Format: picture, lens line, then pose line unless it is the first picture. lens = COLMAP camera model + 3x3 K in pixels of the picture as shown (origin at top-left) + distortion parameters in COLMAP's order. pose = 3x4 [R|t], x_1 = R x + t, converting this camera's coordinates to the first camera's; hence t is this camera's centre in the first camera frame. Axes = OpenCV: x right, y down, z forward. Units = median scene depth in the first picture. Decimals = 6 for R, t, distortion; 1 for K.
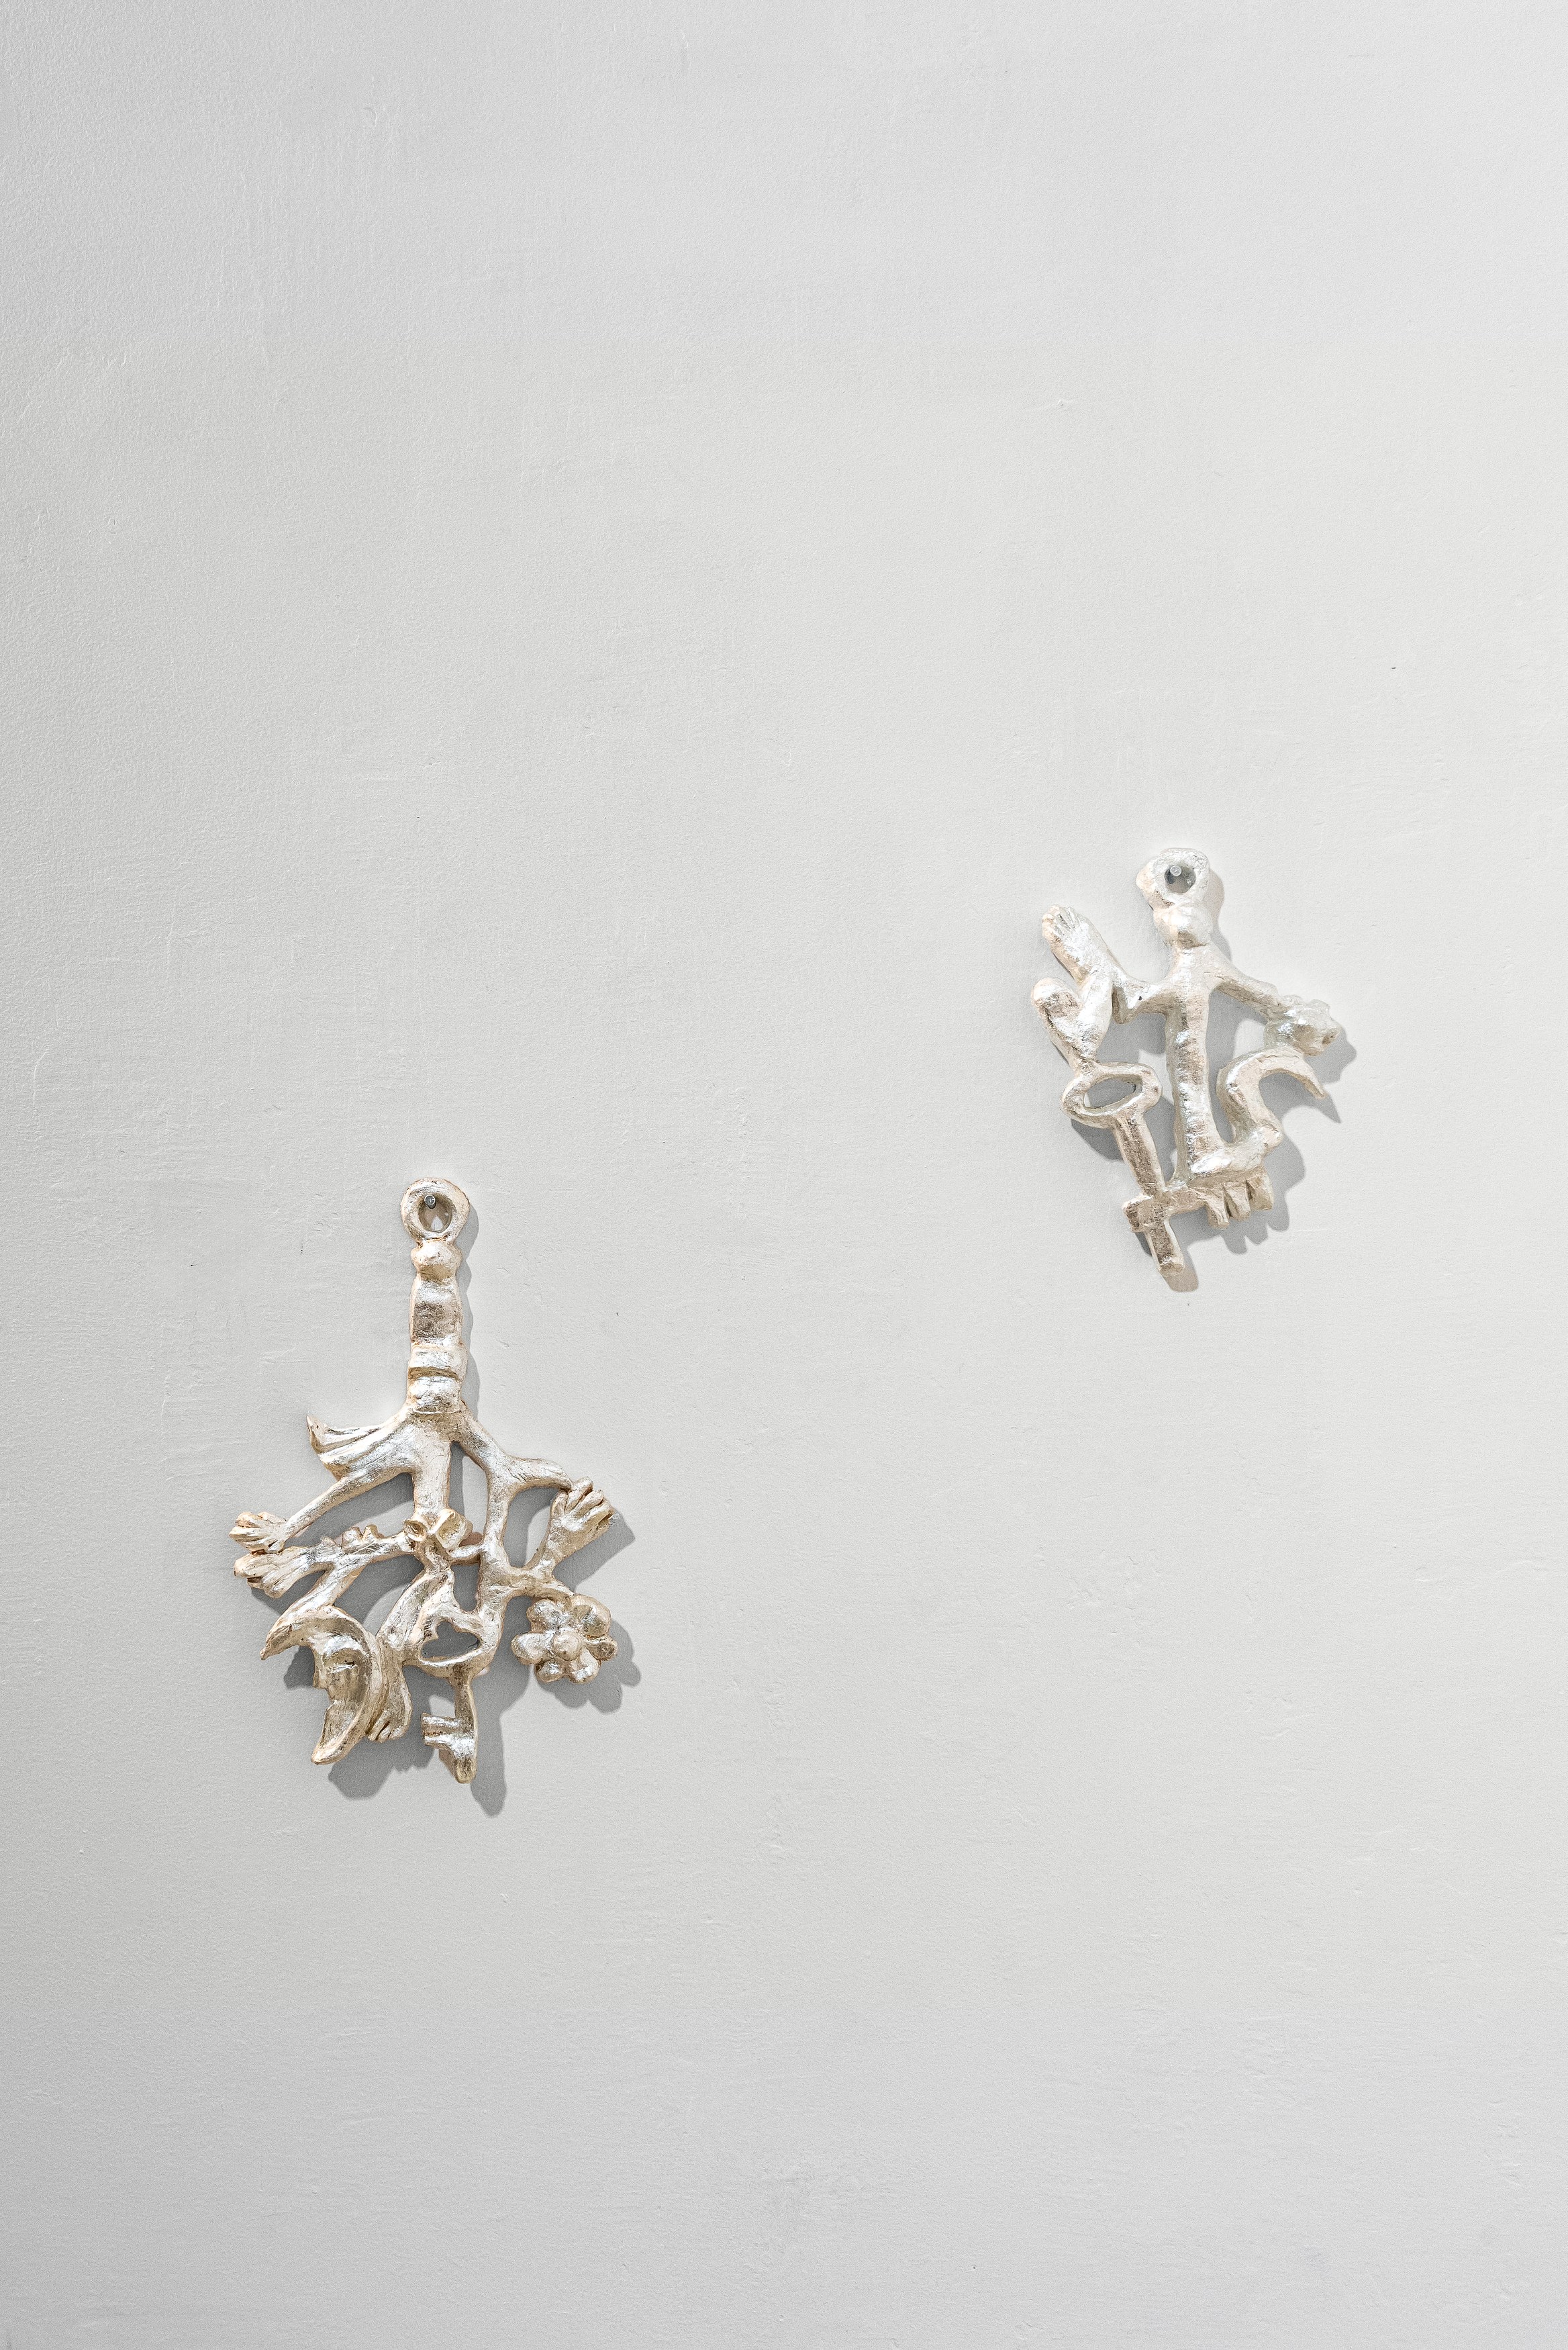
lens RADIAL K [[3249.2, 0, 800.3], [0, 3249.2, 1168.6], [0, 0, 1]] dist [0.000463, 0.000000]
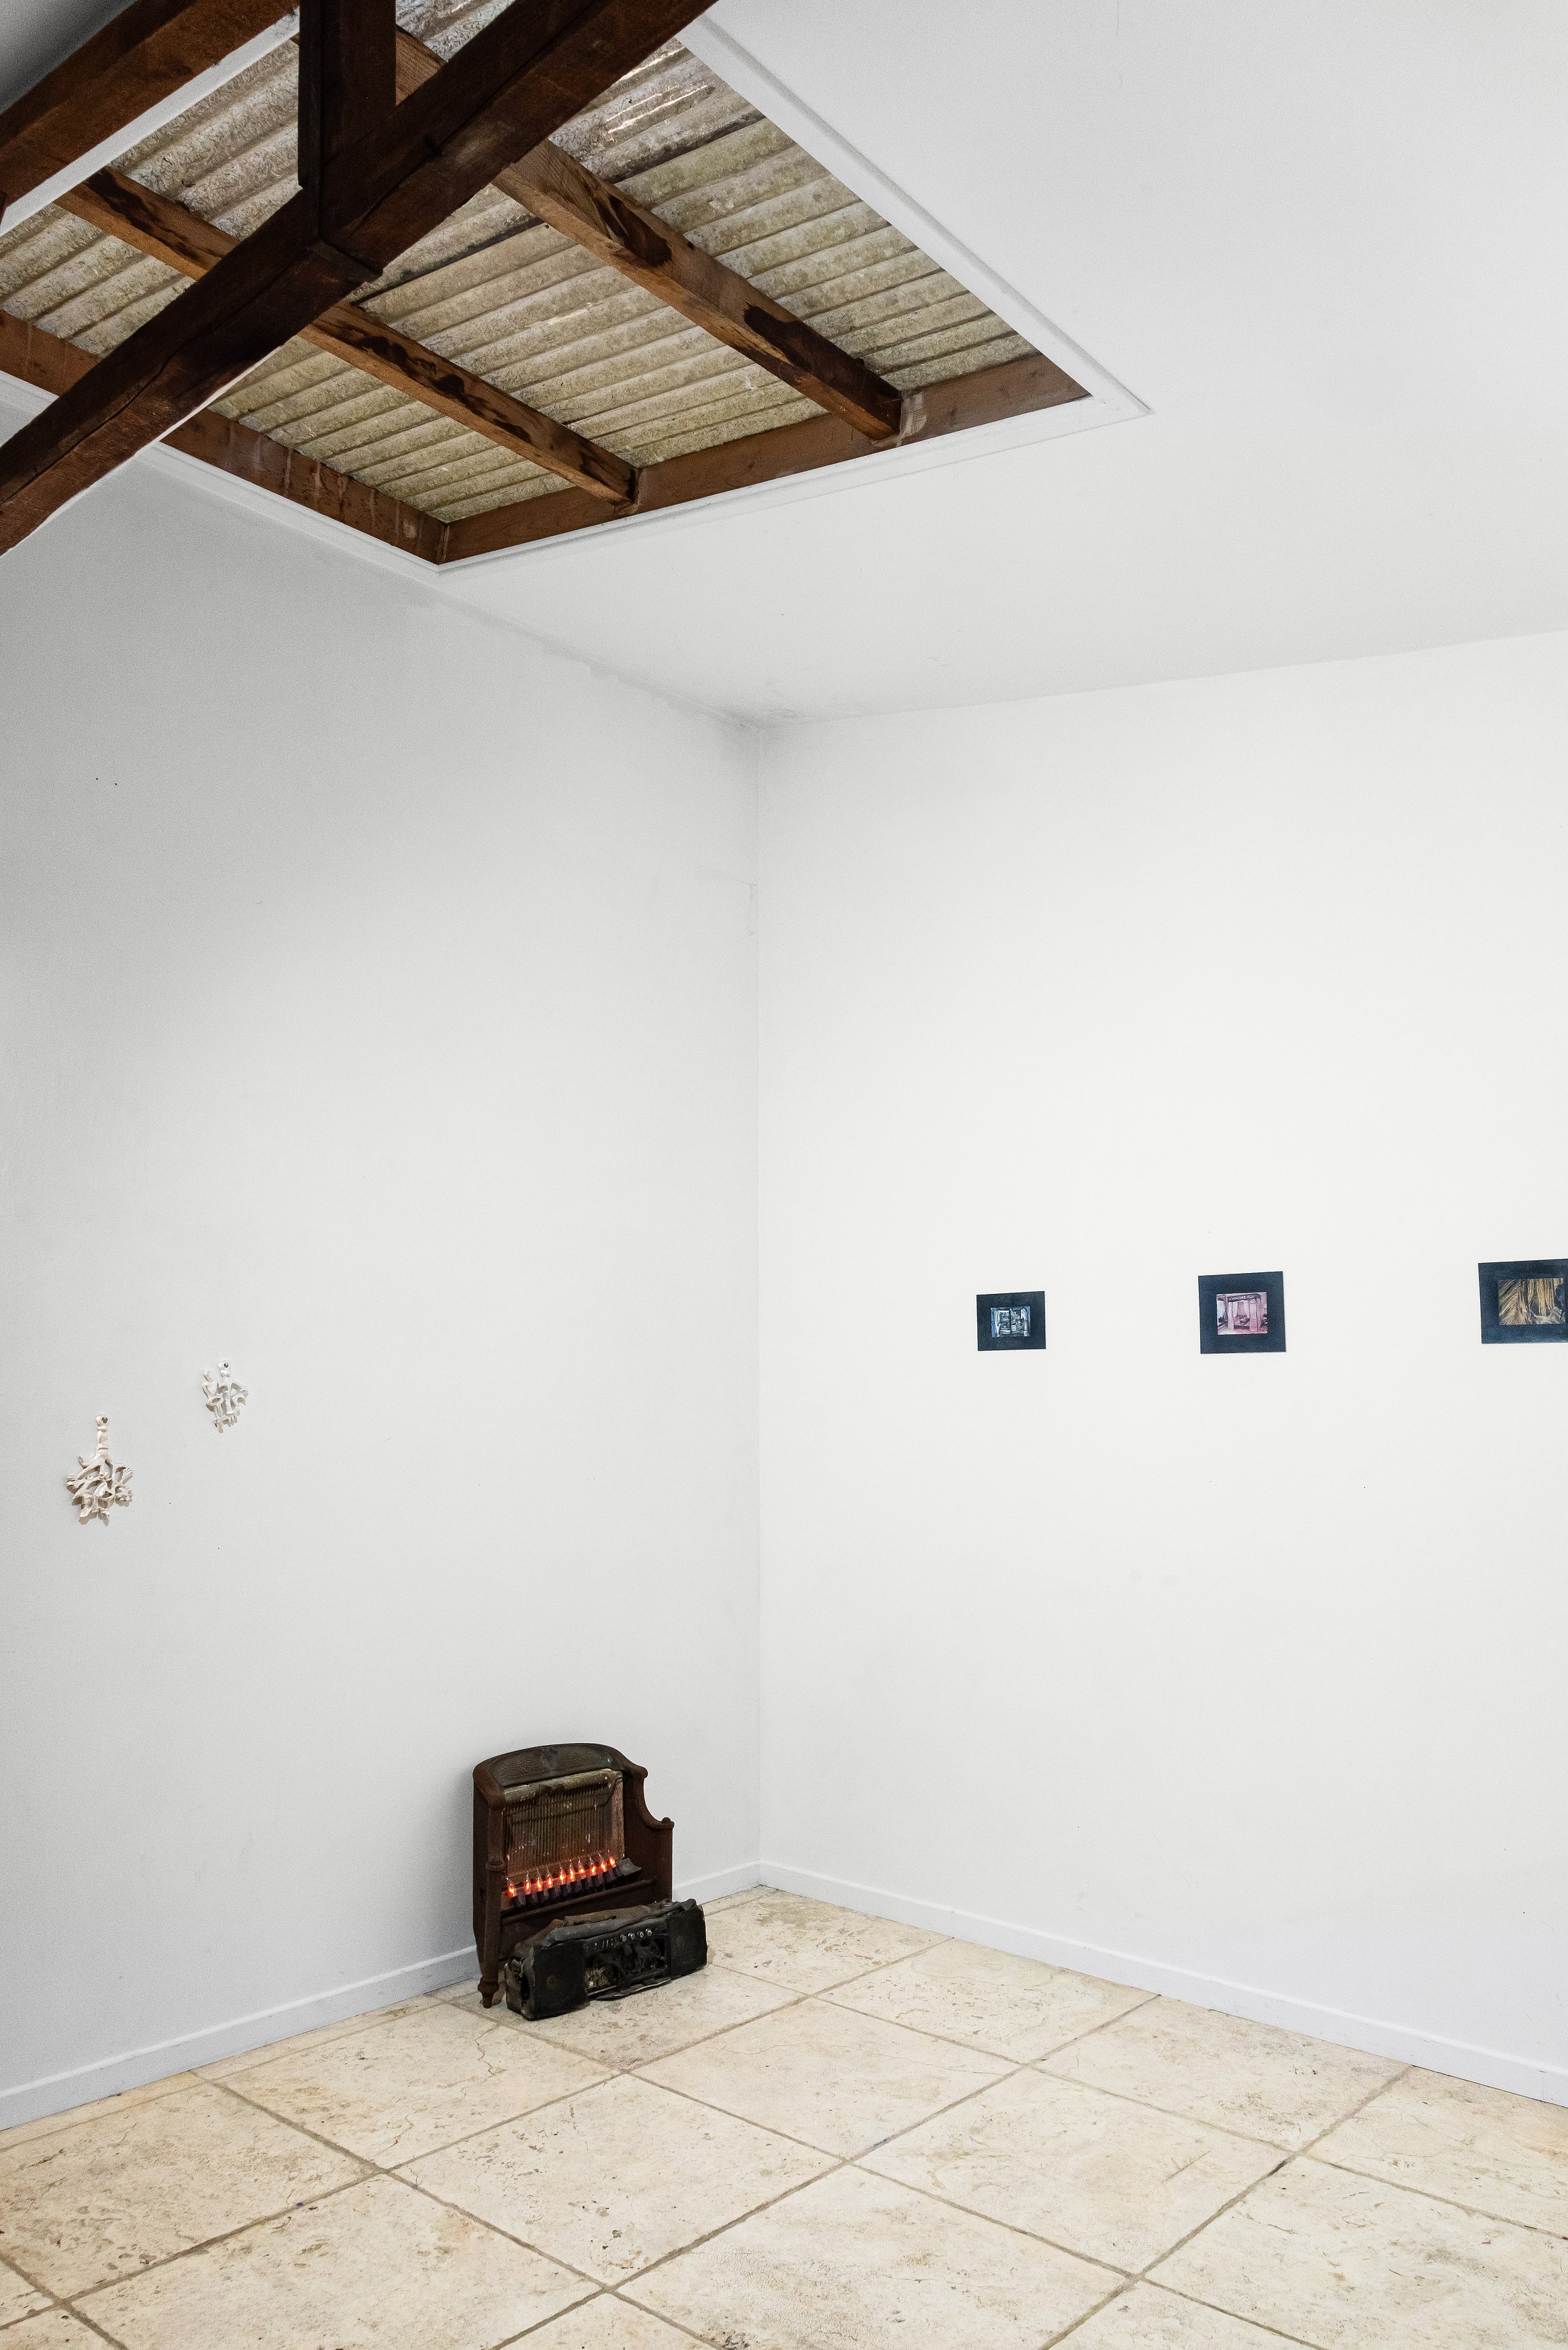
lens RADIAL K [[1690.3, 0, 809.7], [0, 1690.3, 1240.1], [0, 0, 1]] dist [0.073694, -0.031047]
pose [[0.617866, 0.080946, 0.782106, -1.754100], [-0.044192, 0.996690, -0.068242, -0.155479], [-0.785041, 0.007601, 0.619398, -1.881913]]
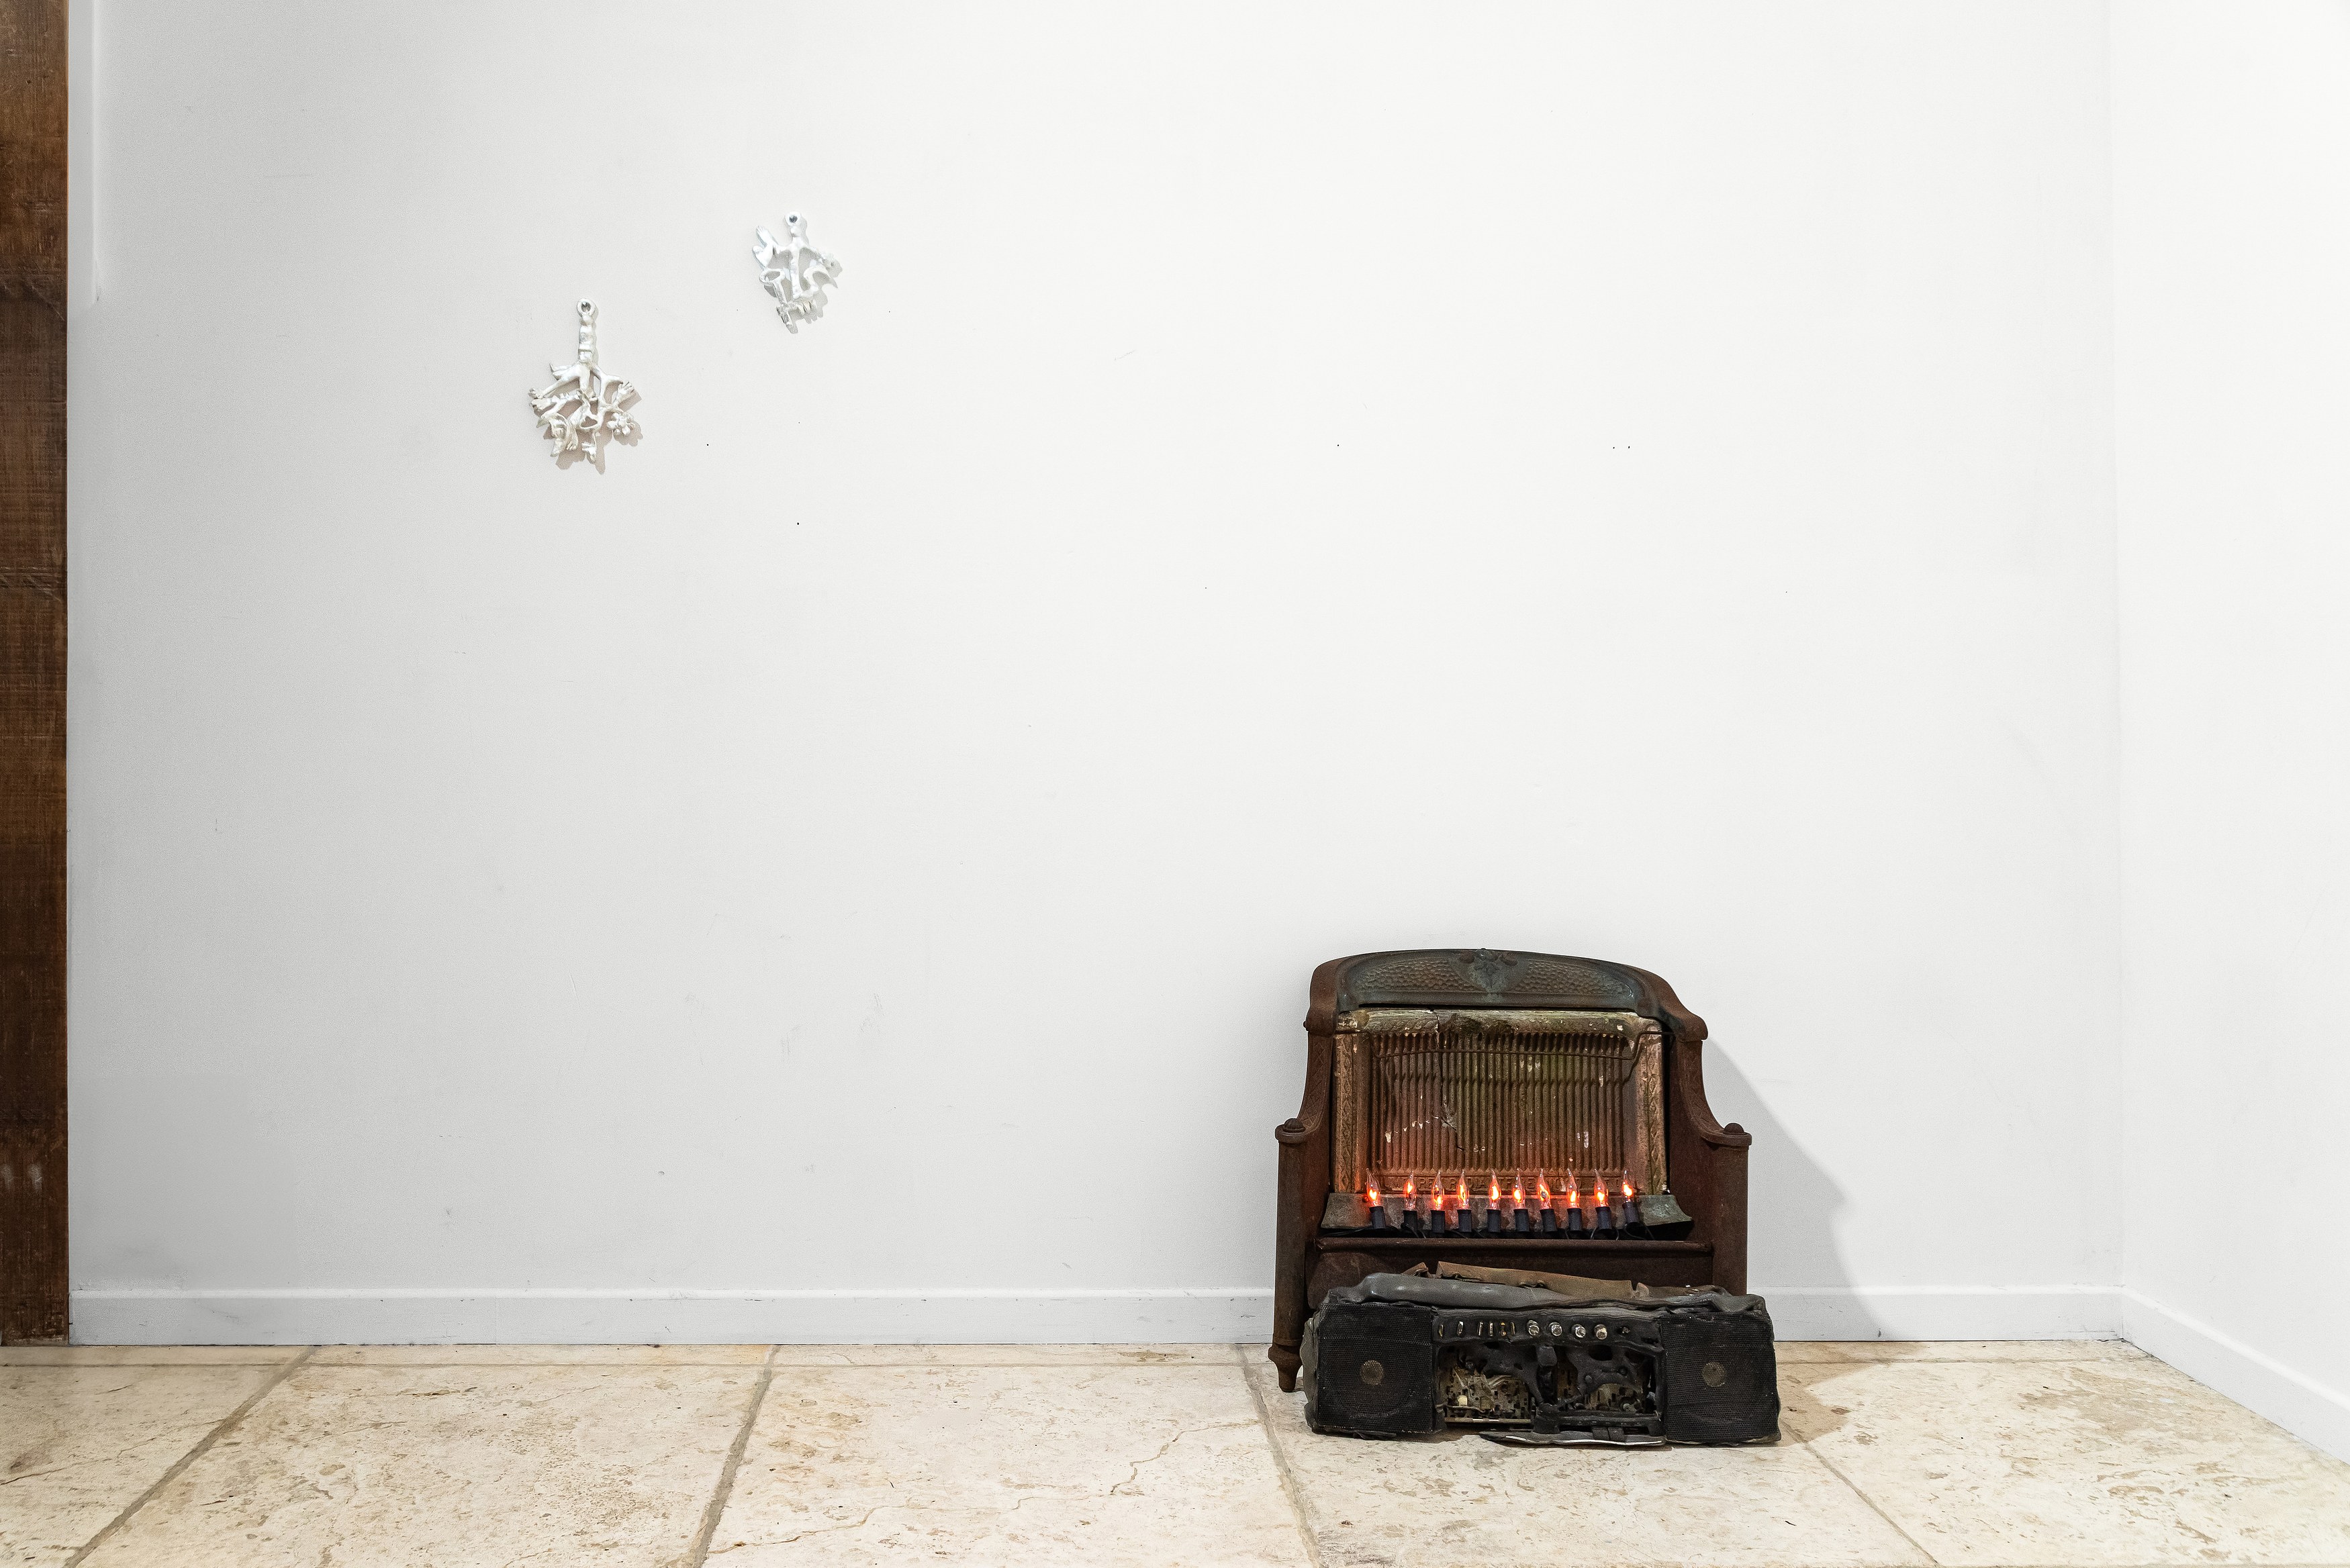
lens RADIAL K [[1891.1, 0, 1111.9], [0, 1891.1, 762.1], [0, 0, 1]] dist [-0.009012, 0.004643]
pose [[0.997564, 0.007233, 0.069382, 0.332595], [-0.010001, 0.999164, 0.039641, 0.433799], [-0.069037, -0.040238, 0.996802, -1.169115]]
